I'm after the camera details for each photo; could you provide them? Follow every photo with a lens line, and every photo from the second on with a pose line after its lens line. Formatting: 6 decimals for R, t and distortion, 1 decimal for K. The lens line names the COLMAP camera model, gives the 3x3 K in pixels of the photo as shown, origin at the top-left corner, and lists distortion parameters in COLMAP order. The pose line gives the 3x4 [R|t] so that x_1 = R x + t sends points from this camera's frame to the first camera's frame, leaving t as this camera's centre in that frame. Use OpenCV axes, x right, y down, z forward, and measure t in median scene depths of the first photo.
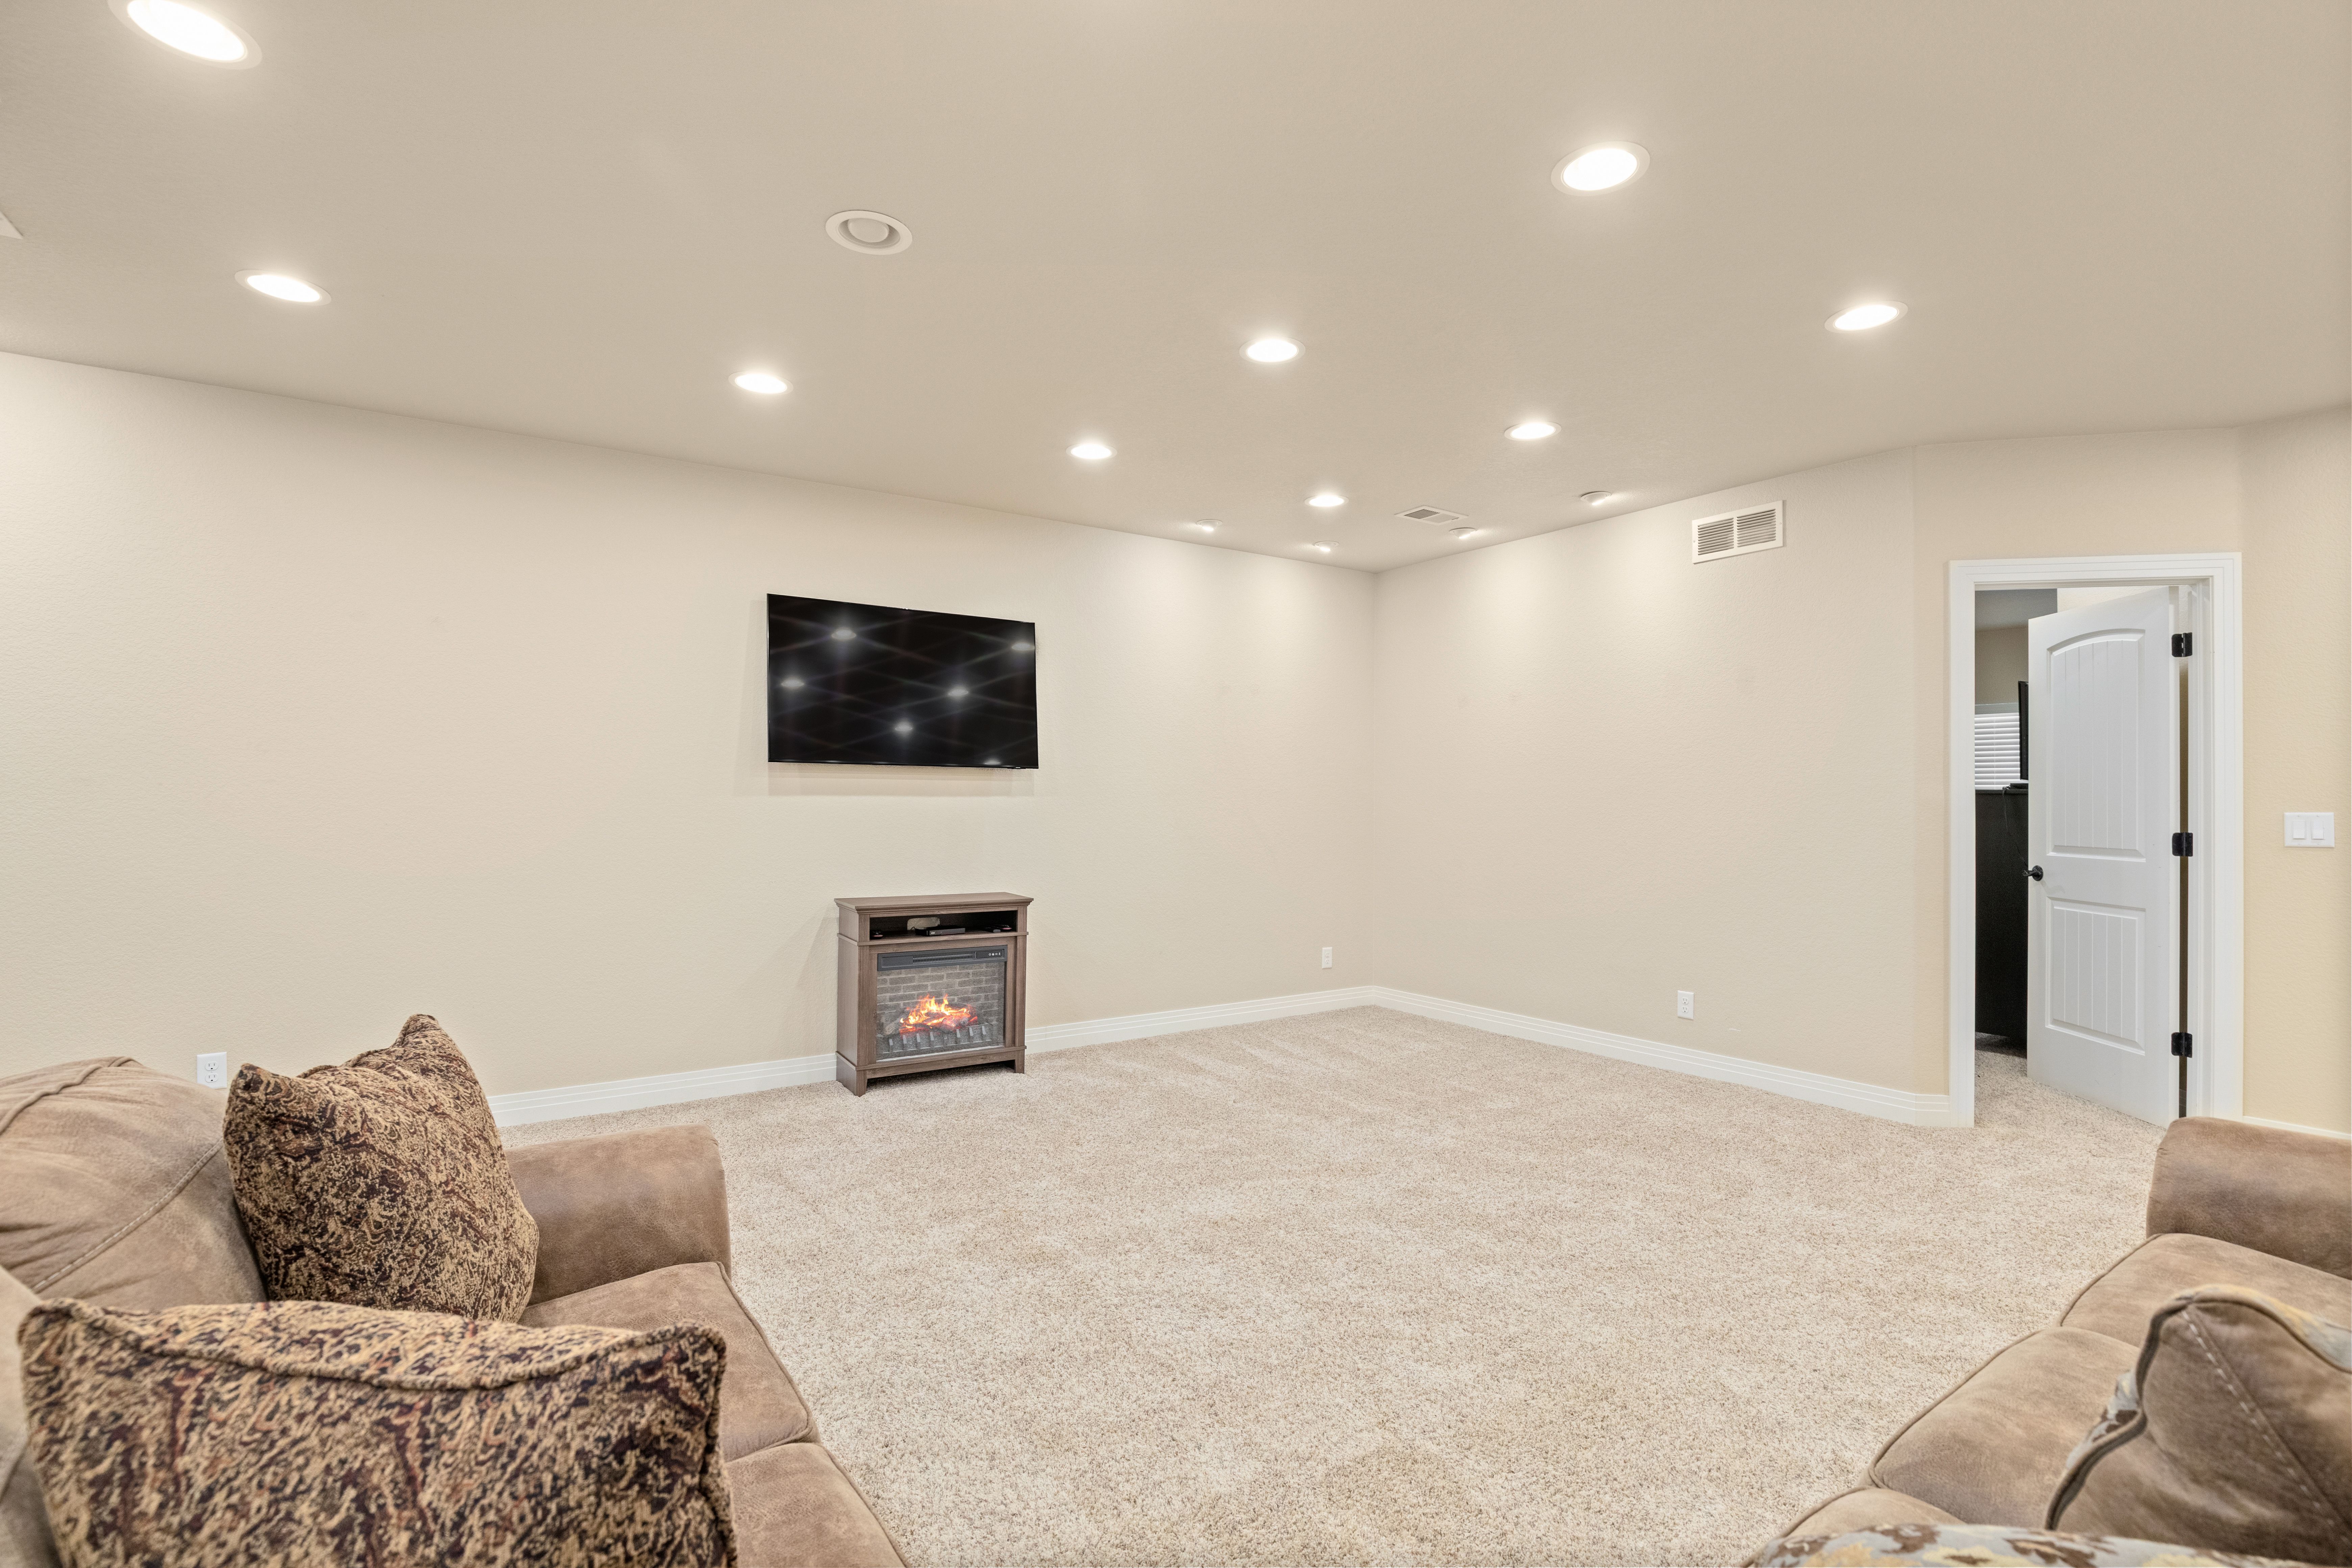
lens RADIAL K [[1074.8, 0, 1182.7], [0, 1074.8, 783.1], [0, 0, 1]] dist [0.000483, 0.001447]
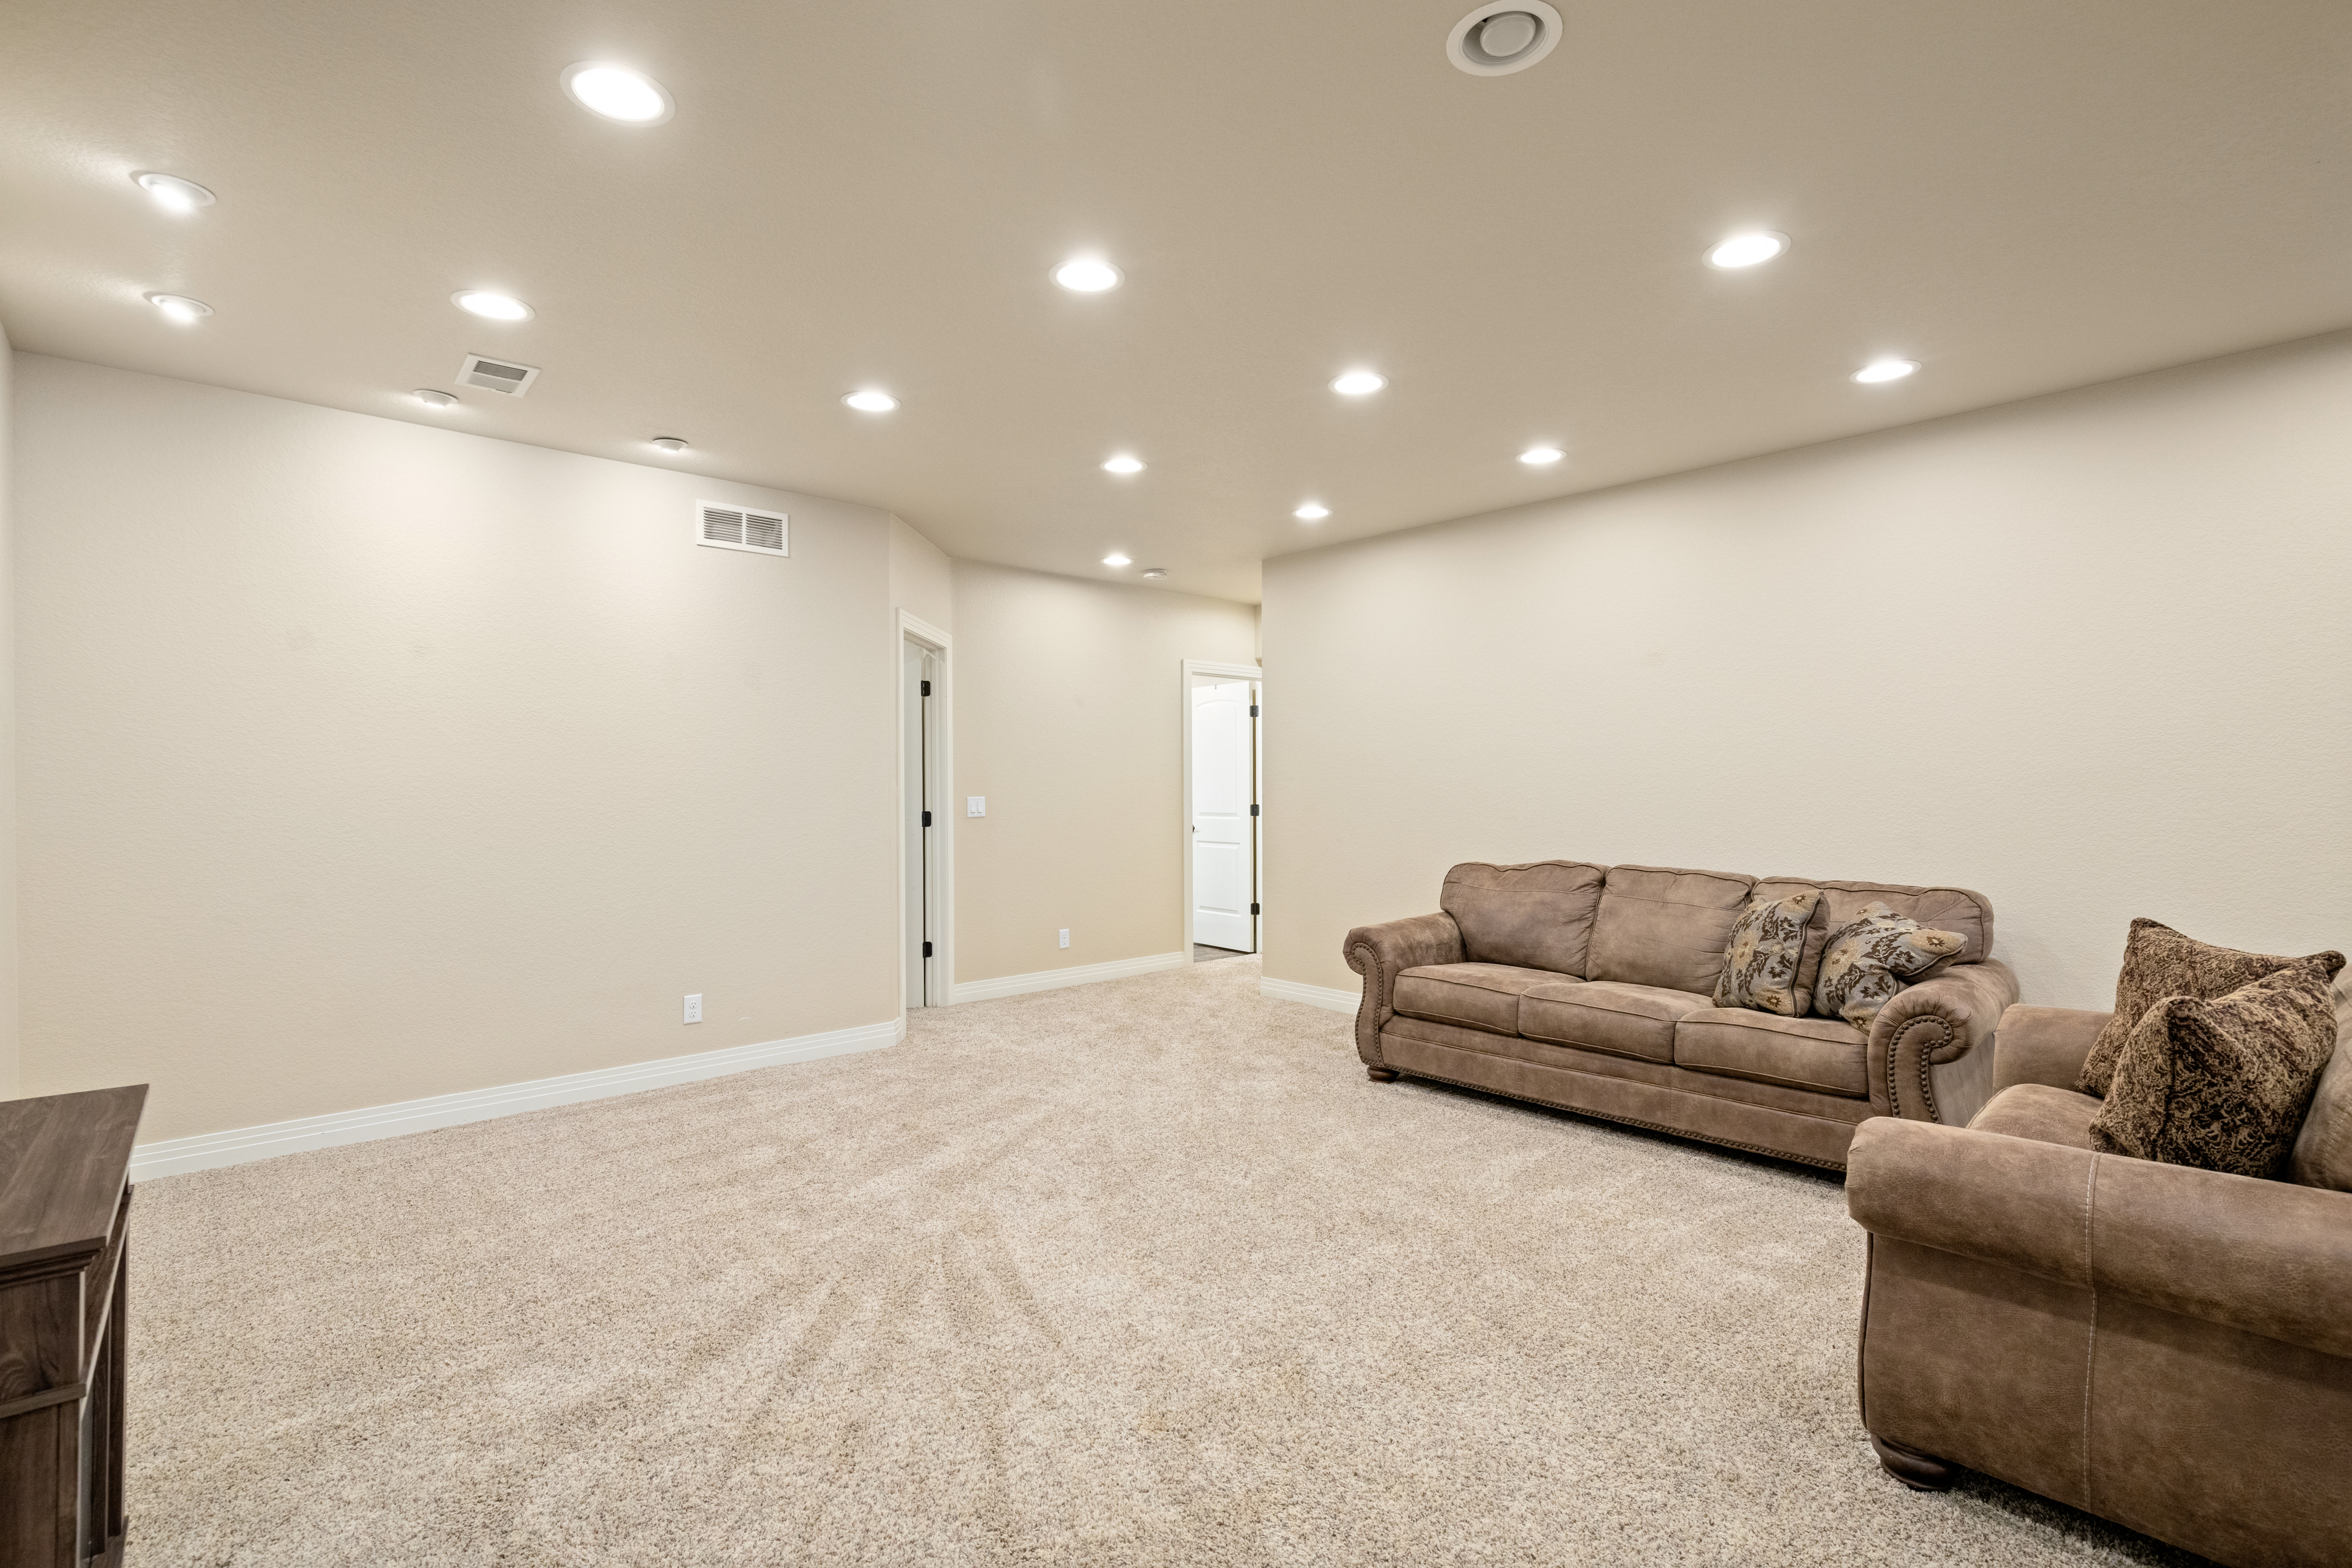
lens RADIAL K [[1074.8, 0, 1185.6], [0, 1074.8, 786.7], [0, 0, 1]] dist [0.000483, 0.001447]
pose [[-0.134376, -0.002601, 0.990927, -0.562994], [-0.008819, 0.999960, 0.001429, 0.005317], [-0.990891, -0.008547, -0.134393, 0.742899]]
